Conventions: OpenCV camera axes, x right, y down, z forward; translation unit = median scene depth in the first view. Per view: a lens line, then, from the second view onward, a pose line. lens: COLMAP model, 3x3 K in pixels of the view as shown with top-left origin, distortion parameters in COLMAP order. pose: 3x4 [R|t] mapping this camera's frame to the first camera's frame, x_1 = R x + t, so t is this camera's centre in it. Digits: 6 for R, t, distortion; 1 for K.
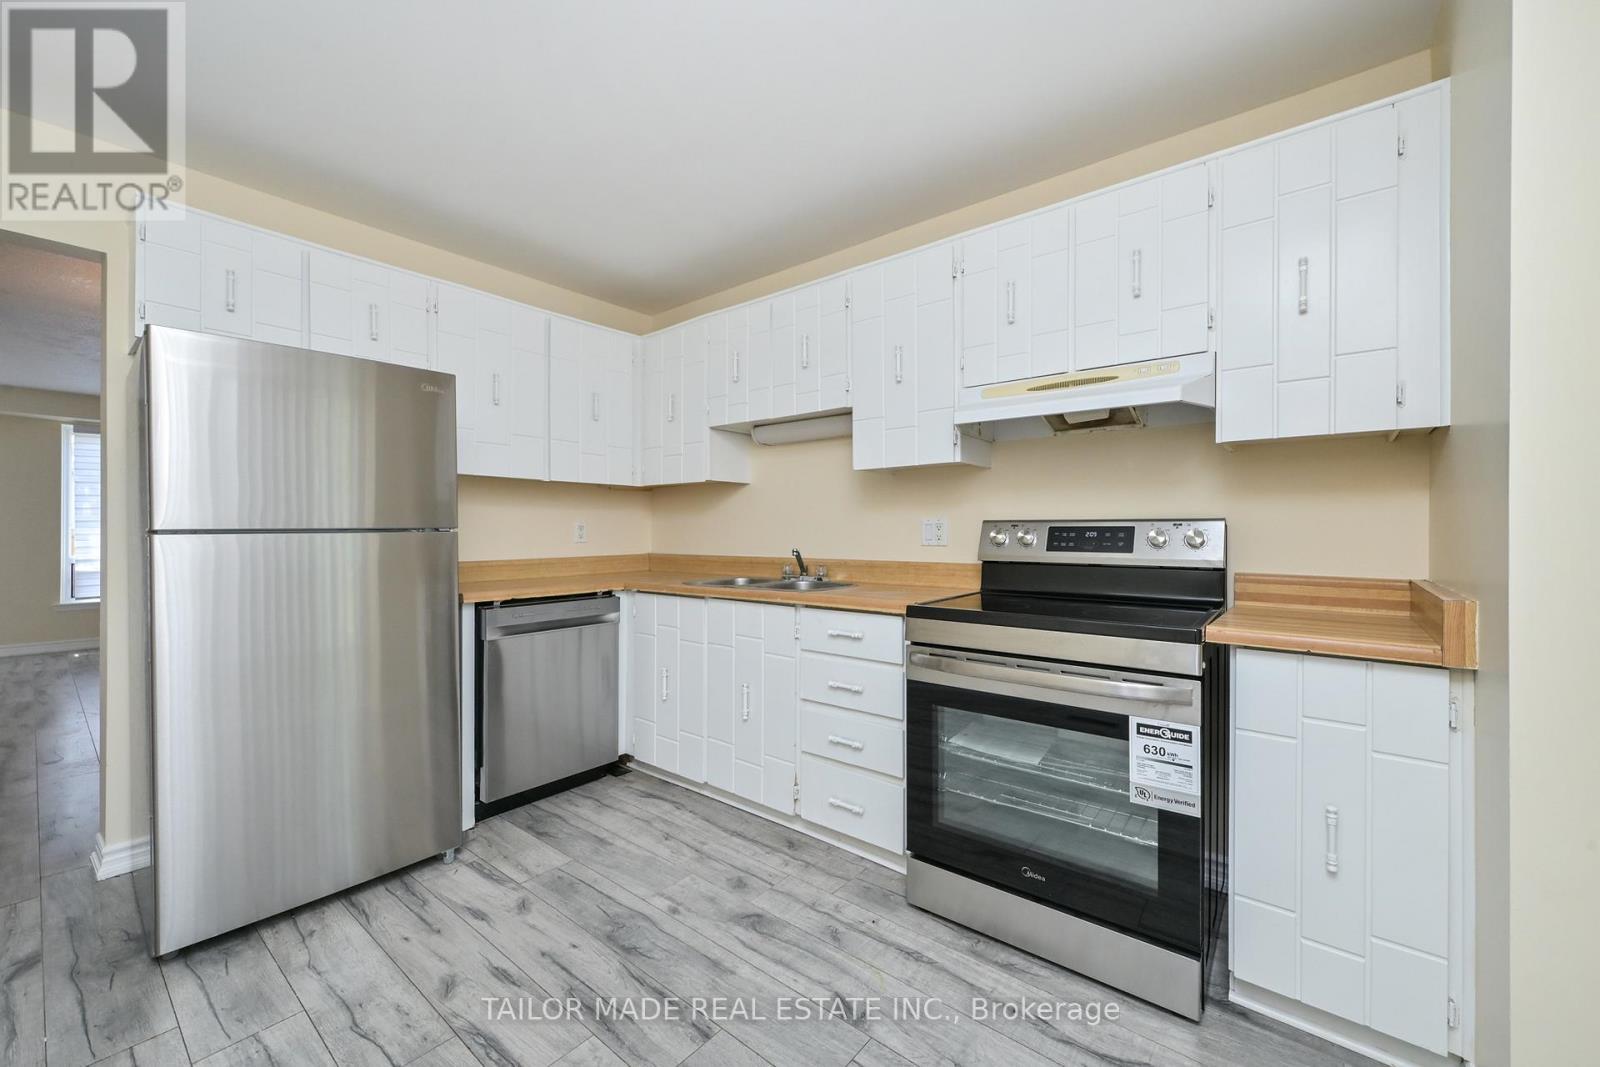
lens RADIAL K [[624.4, 0, 804.0], [0, 624.4, 535.0], [0, 0, 1]] dist [-0.000065, 0.000344]
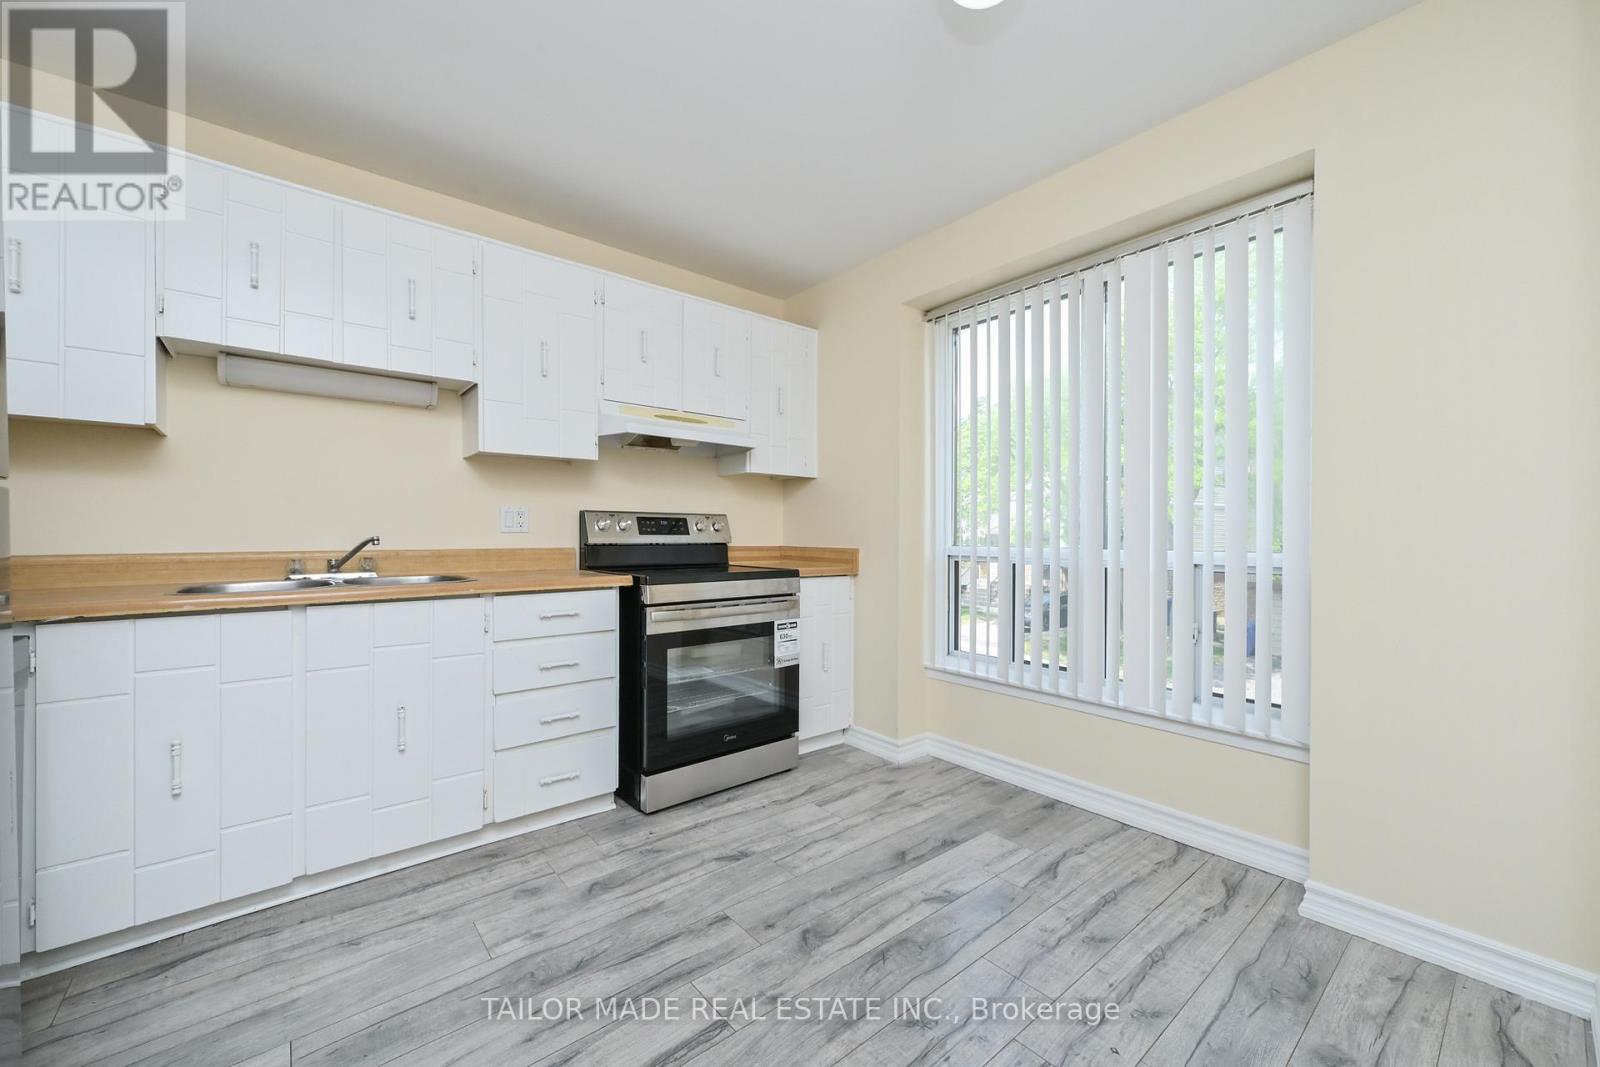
lens RADIAL K [[624.4, 0, 803.9], [0, 624.4, 534.4], [0, 0, 1]] dist [-0.000065, 0.000344]
pose [[0.194158, -0.000476, 0.980970, -0.958296], [-0.000883, 0.999999, 0.000660, 0.026487], [-0.980970, -0.000995, 0.194157, 0.430714]]
